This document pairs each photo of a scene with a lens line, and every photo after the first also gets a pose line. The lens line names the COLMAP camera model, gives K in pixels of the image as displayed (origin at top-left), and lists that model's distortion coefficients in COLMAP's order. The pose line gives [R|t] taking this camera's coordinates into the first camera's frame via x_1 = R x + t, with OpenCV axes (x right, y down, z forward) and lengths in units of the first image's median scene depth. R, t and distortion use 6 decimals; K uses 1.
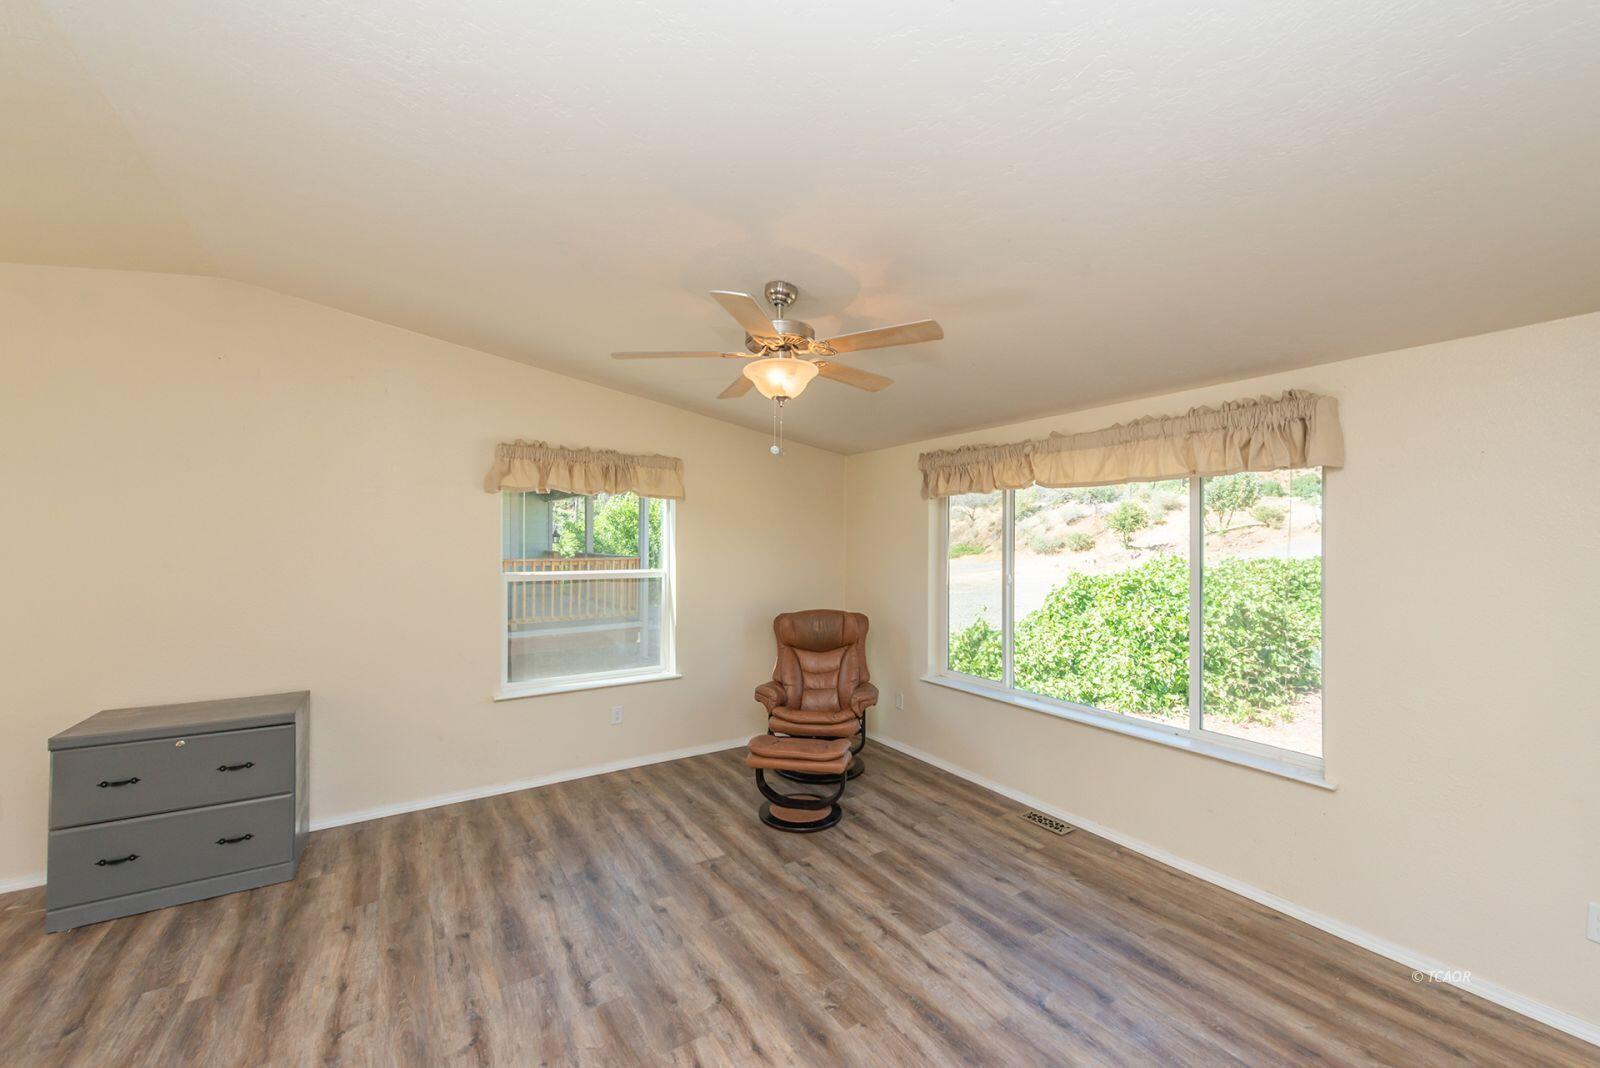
lens RADIAL K [[626.3, 0, 799.2], [0, 626.3, 540.6], [0, 0, 1]] dist [0.016065, -0.005044]
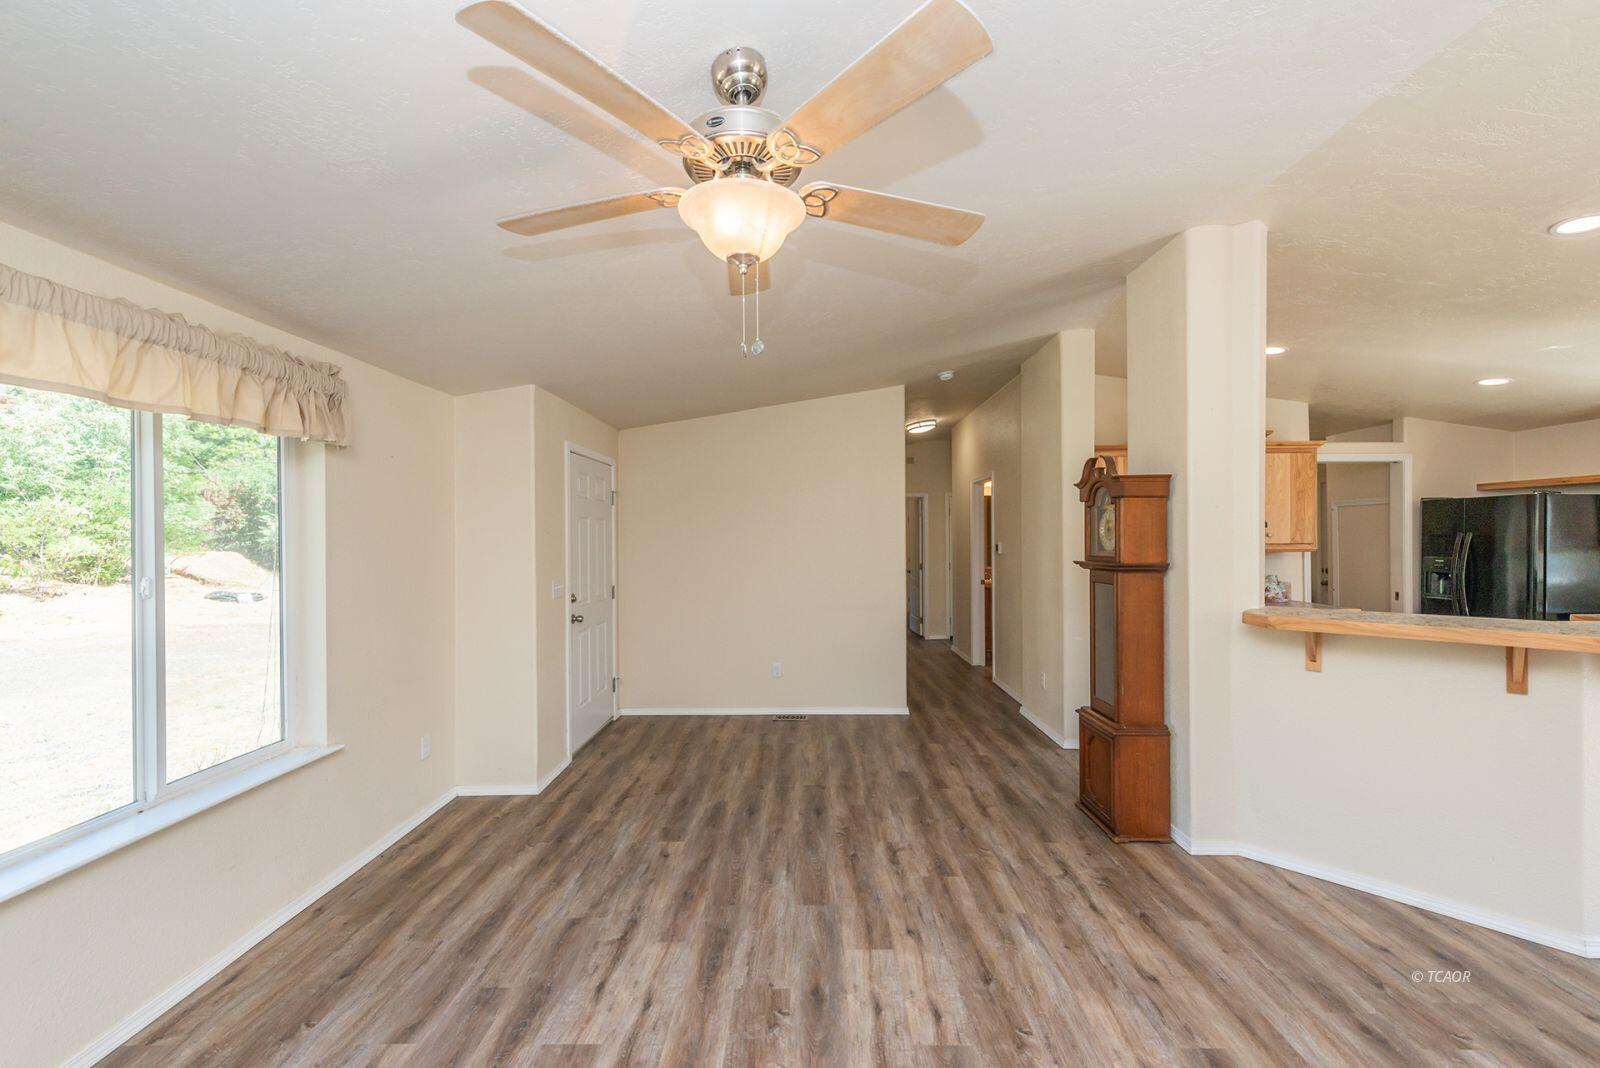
lens RADIAL K [[636.8, 0, 798.3], [0, 636.8, 542.0], [0, 0, 1]] dist [0.018345, -0.006092]
pose [[-0.831439, -0.001006, 0.555616, -0.357709], [0.004507, 0.999953, 0.008554, 0.032363], [-0.555598, 0.009616, -0.831395, 1.289951]]
